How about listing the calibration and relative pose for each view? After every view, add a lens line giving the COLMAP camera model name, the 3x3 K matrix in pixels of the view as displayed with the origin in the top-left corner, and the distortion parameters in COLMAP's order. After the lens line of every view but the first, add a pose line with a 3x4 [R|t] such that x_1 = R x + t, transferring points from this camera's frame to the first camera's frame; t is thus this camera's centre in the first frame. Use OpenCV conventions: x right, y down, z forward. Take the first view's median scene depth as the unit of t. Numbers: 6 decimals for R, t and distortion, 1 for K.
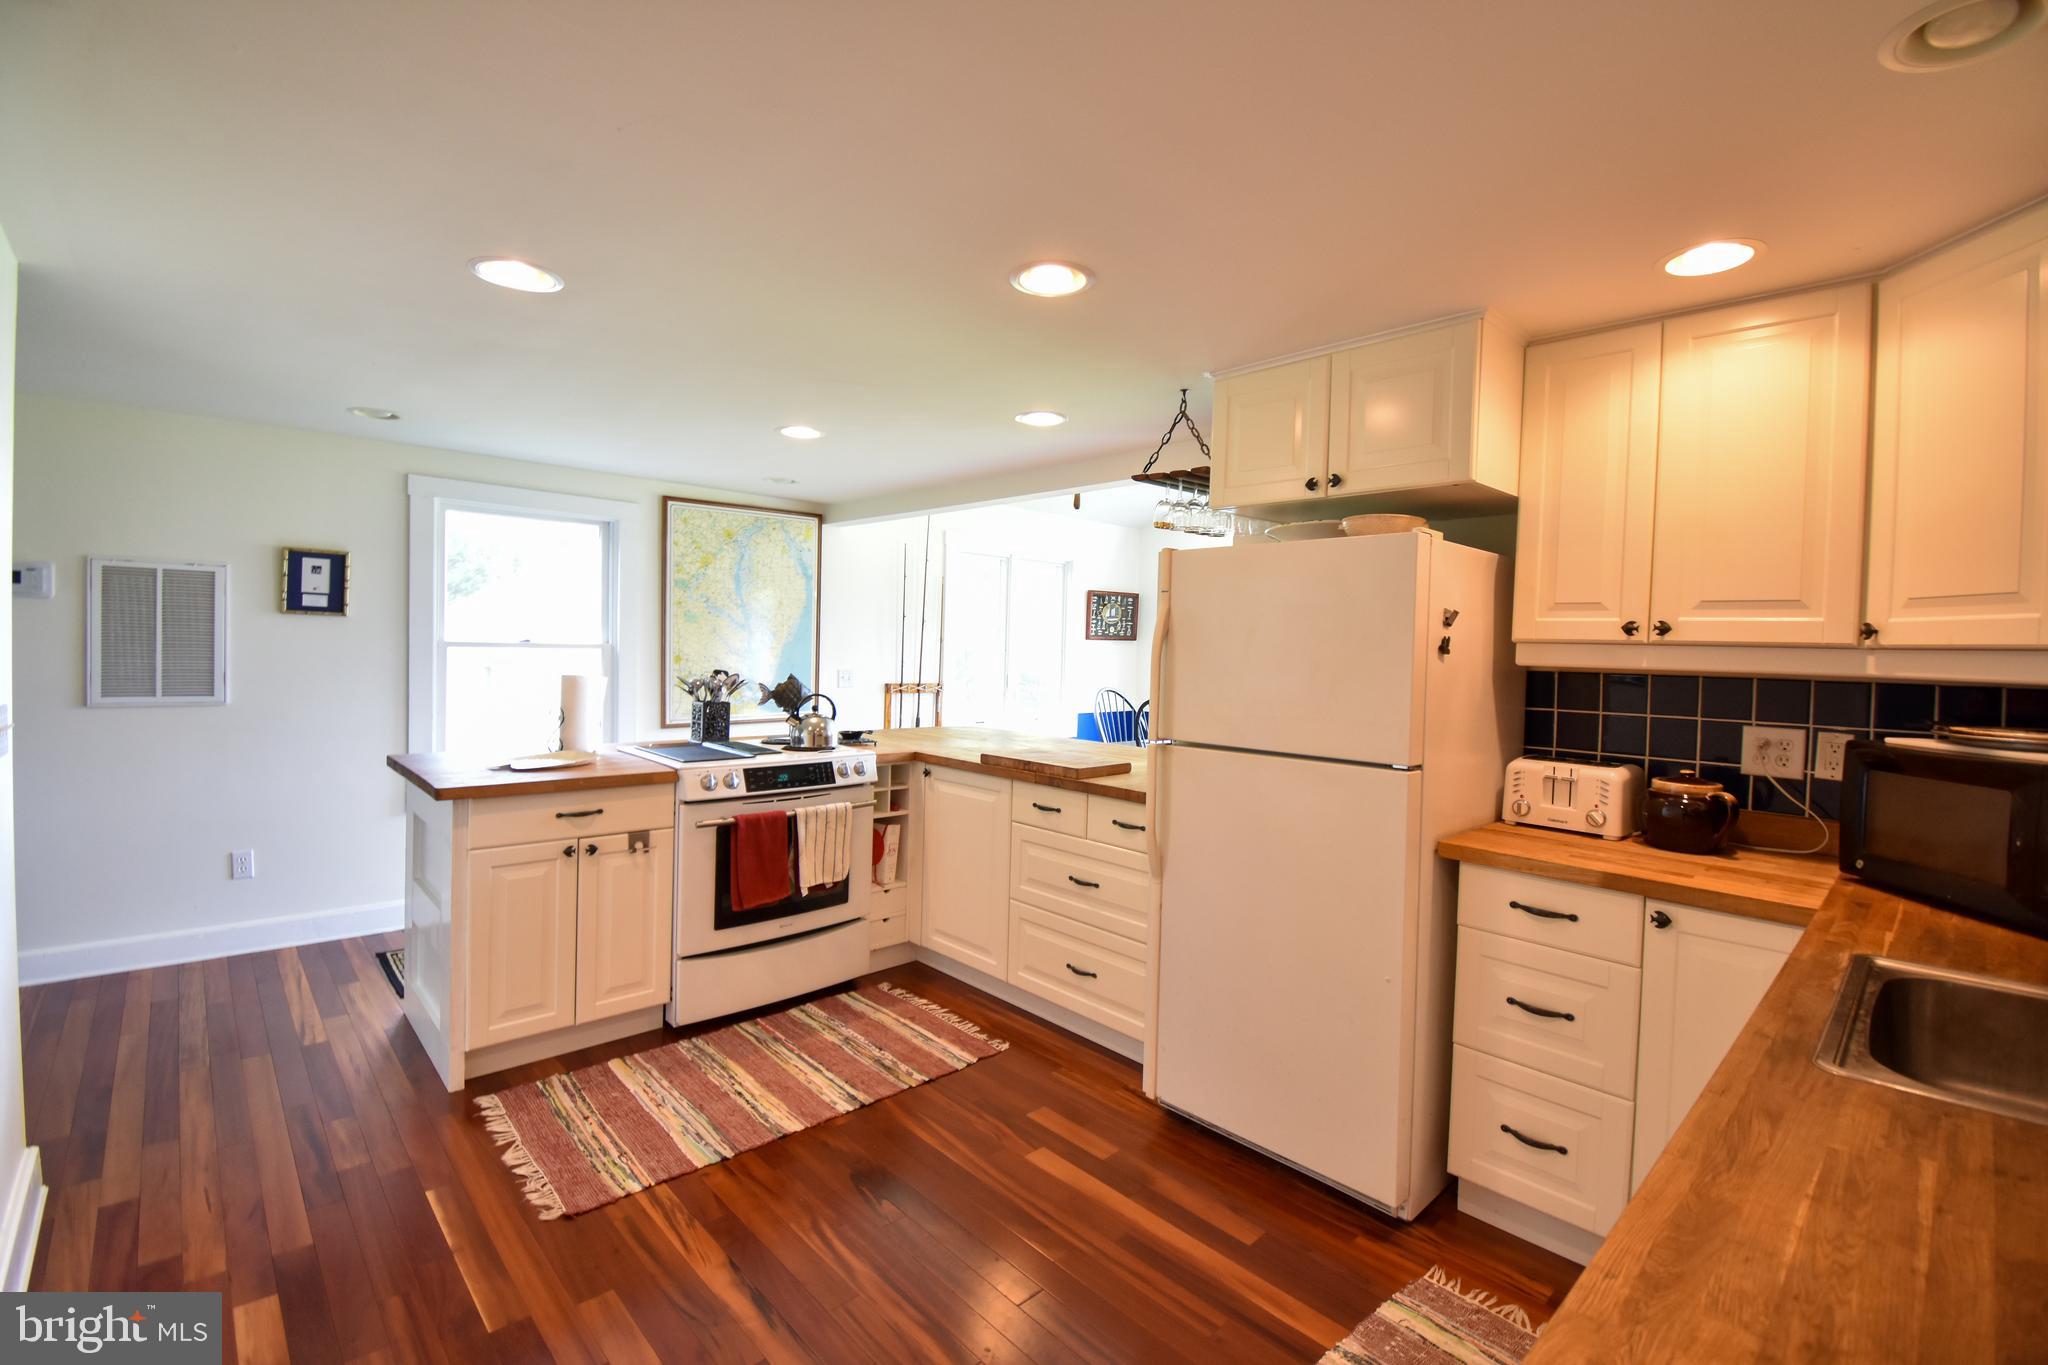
lens RADIAL K [[903.8, 0, 1031.8], [0, 903.8, 667.1], [0, 0, 1]] dist [0.025980, -0.029109]
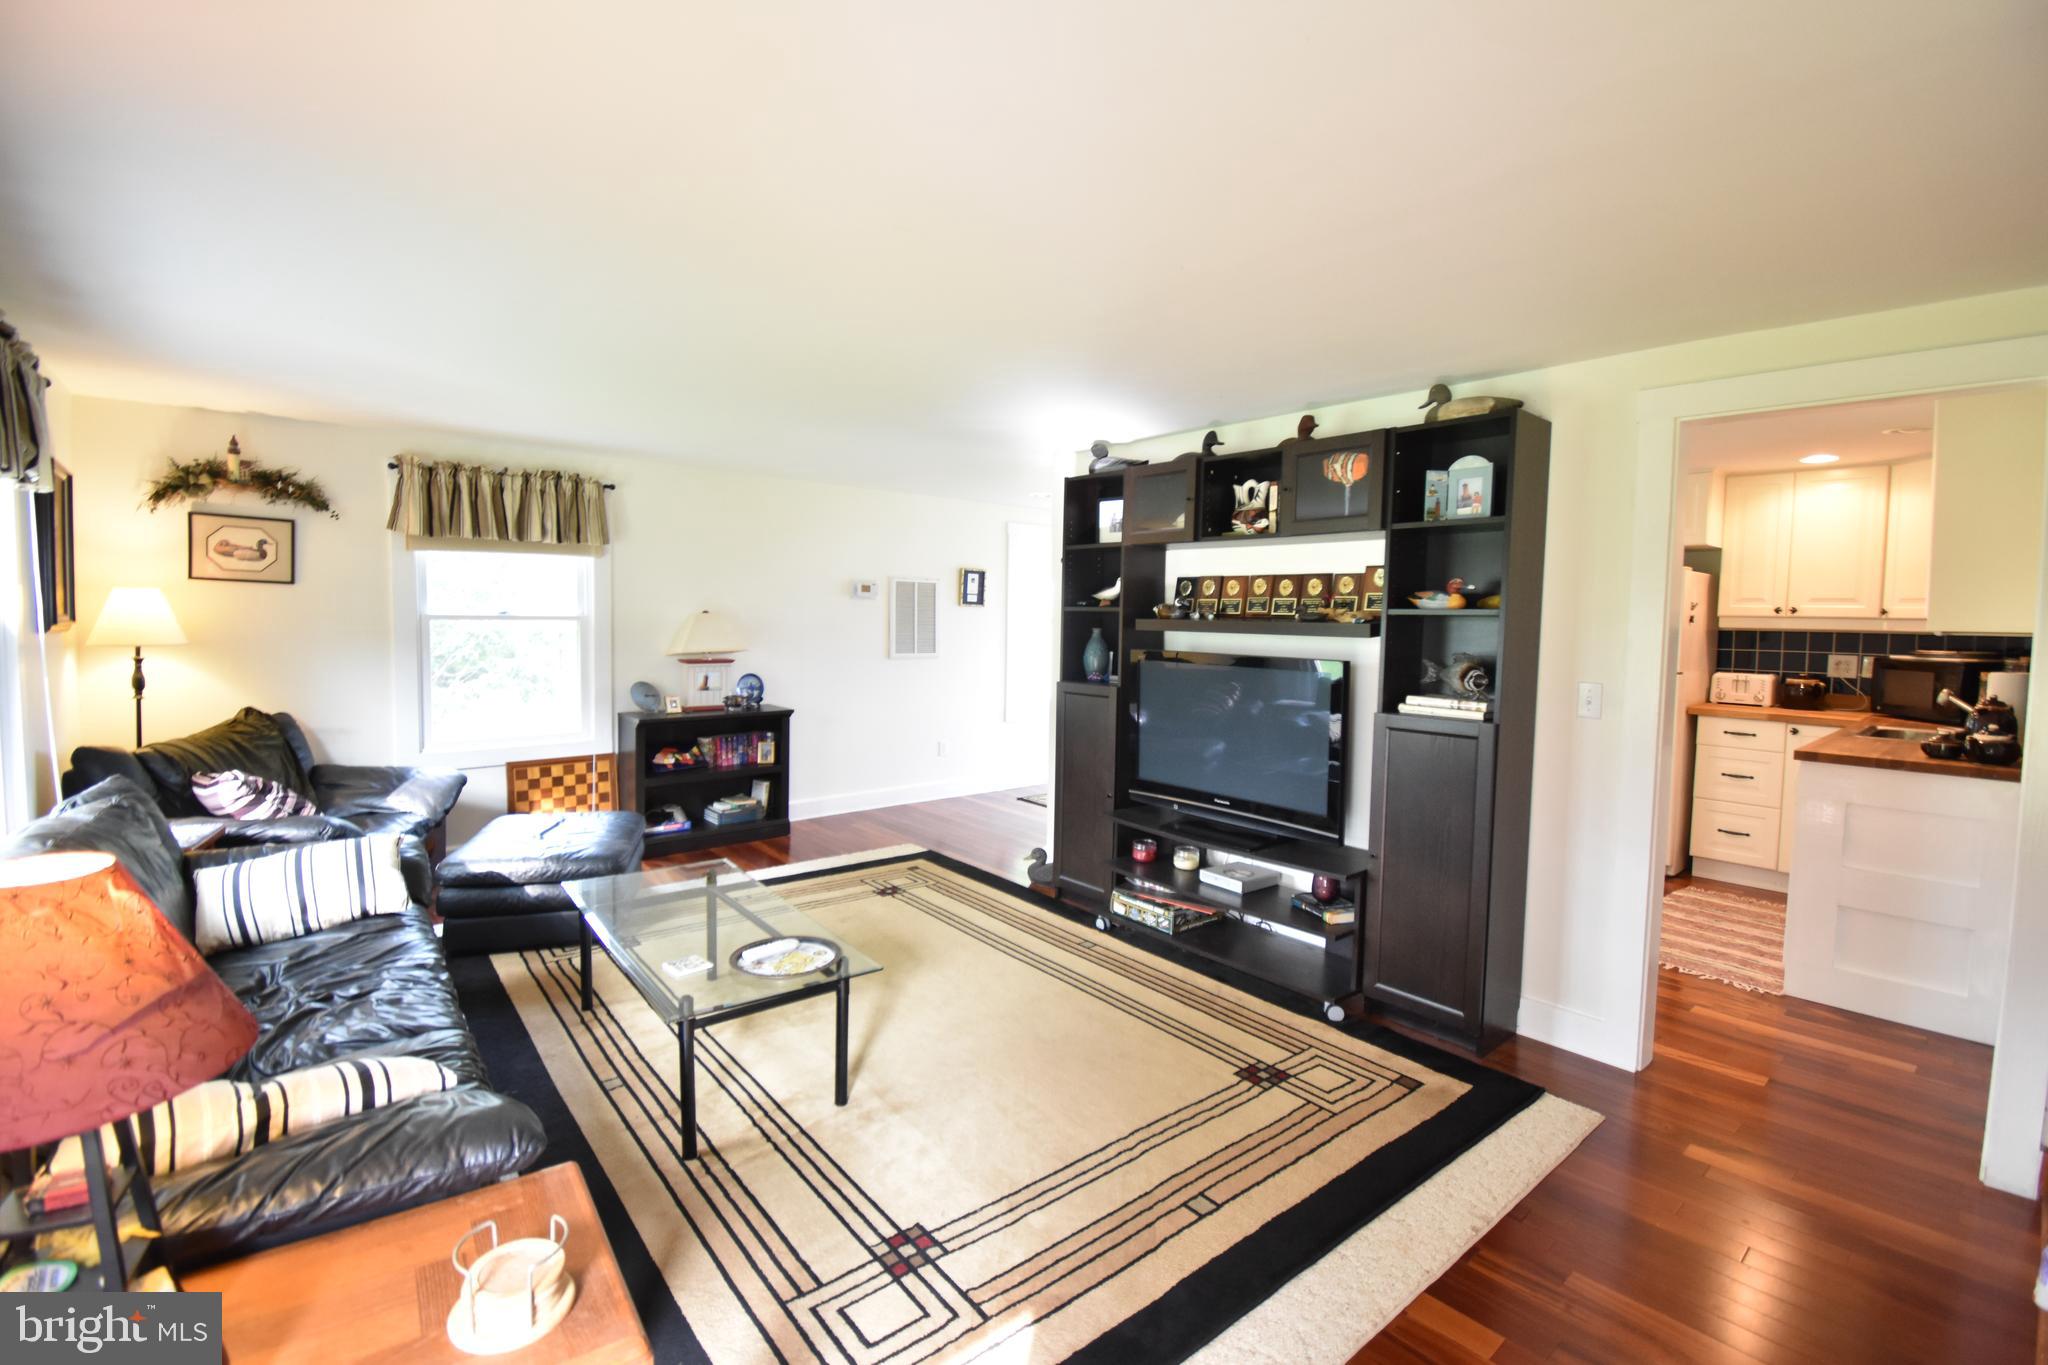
lens RADIAL K [[903.8, 0, 1031.8], [0, 903.8, 667.1], [0, 0, 1]] dist [0.025980, -0.029109]
pose [[0.998775, -0.008270, -0.048781, -0.981163], [0.009882, 0.999410, 0.032906, 0.004926], [0.048480, -0.033348, 0.998267, -1.214696]]
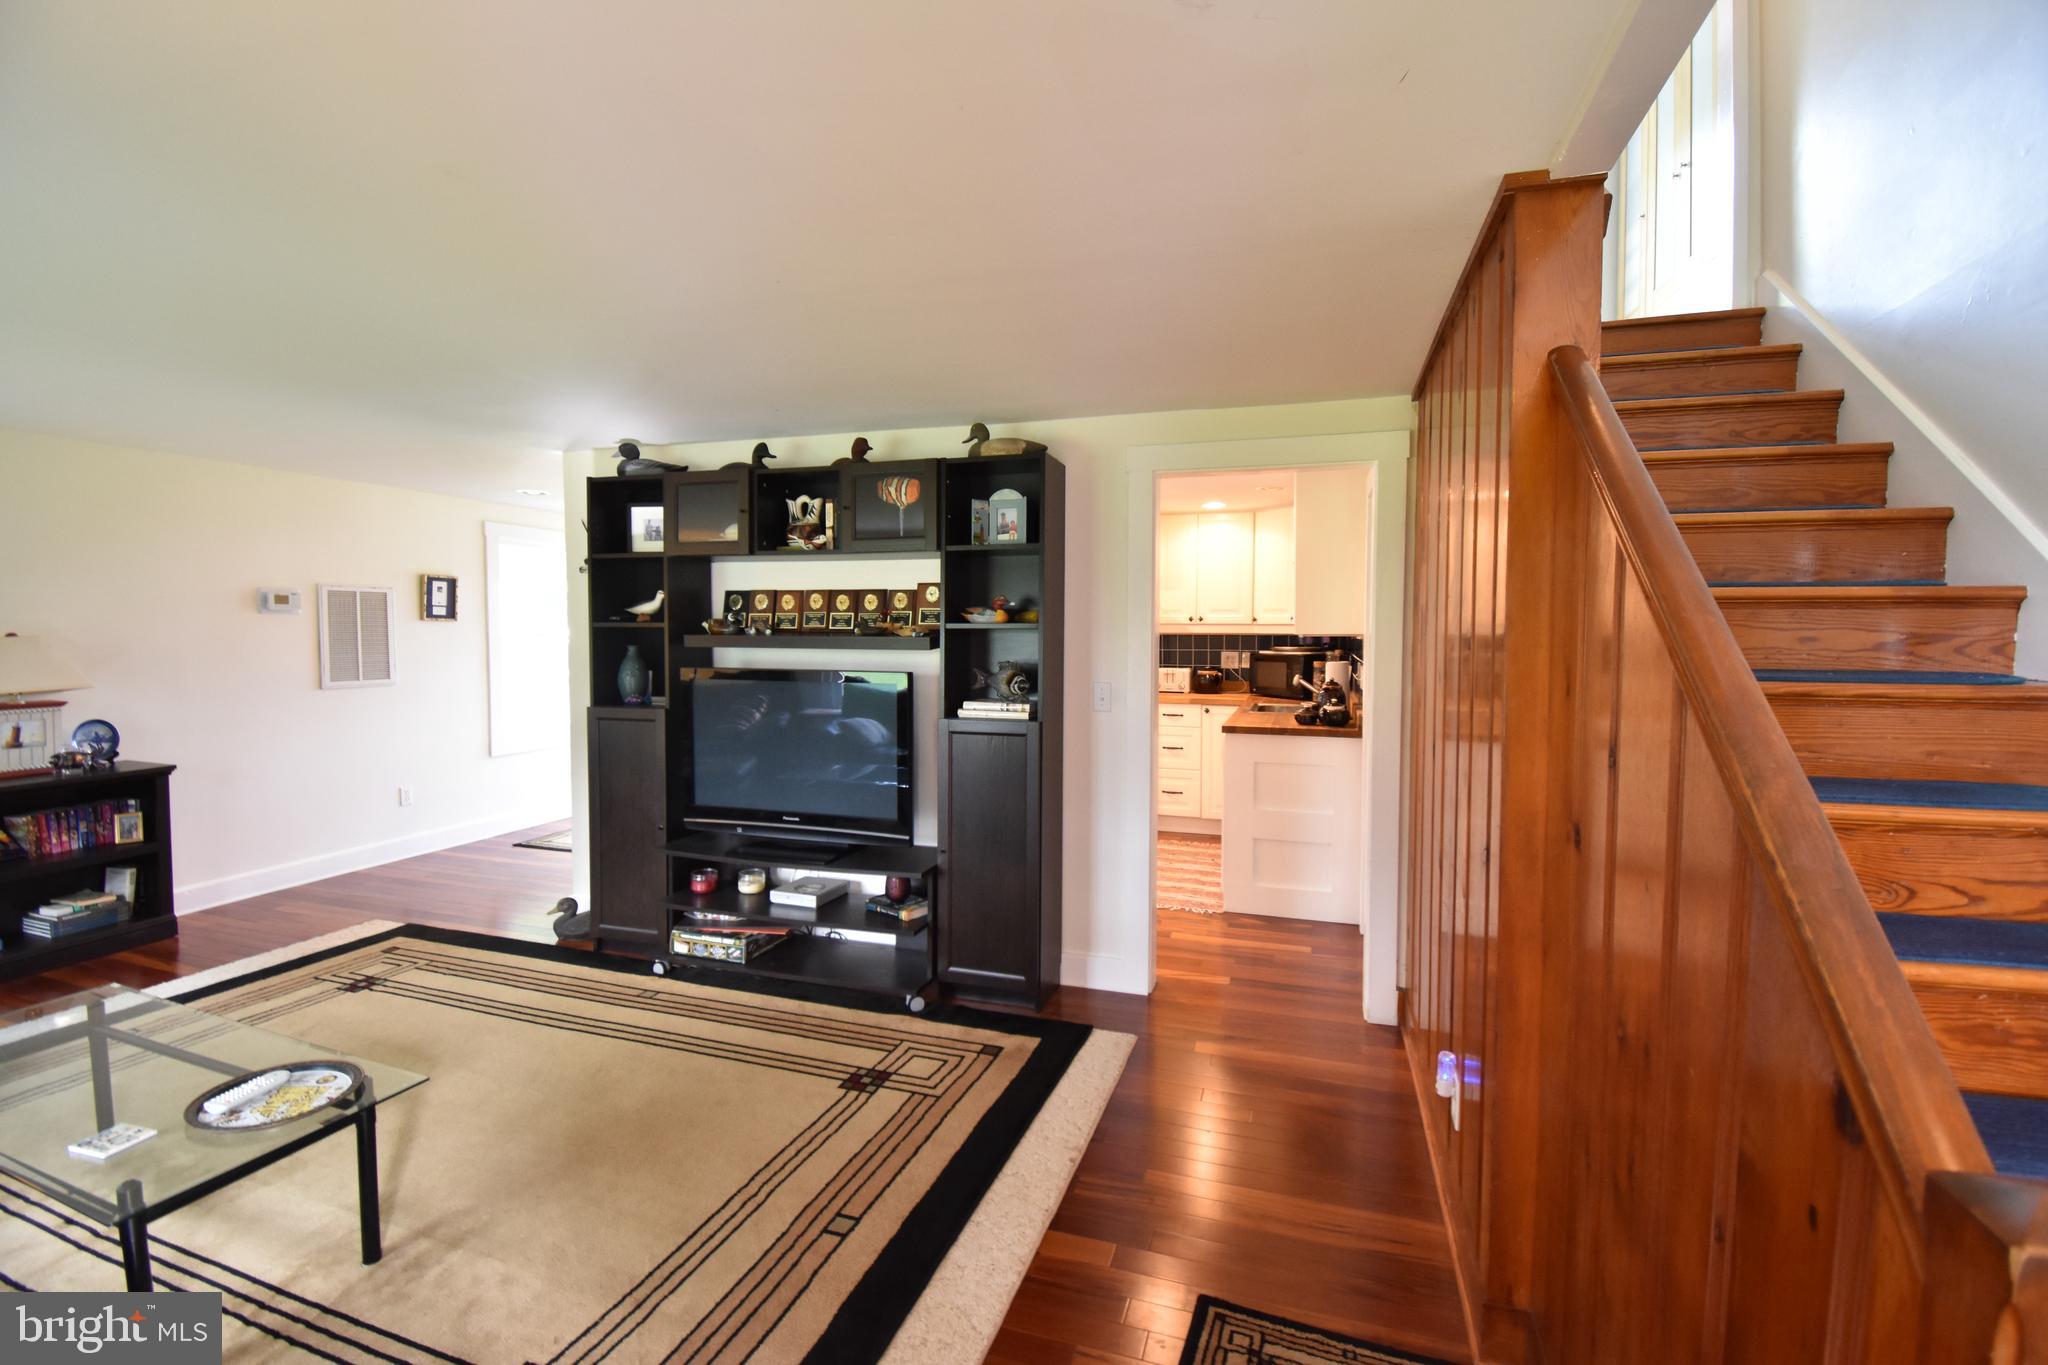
lens RADIAL K [[903.8, 0, 1031.8], [0, 903.8, 667.1], [0, 0, 1]] dist [0.025980, -0.029109]
pose [[0.874044, -0.046196, 0.483646, -1.110851], [0.032466, 0.998798, 0.036728, -0.010534], [-0.484762, -0.016400, 0.874493, -1.194789]]
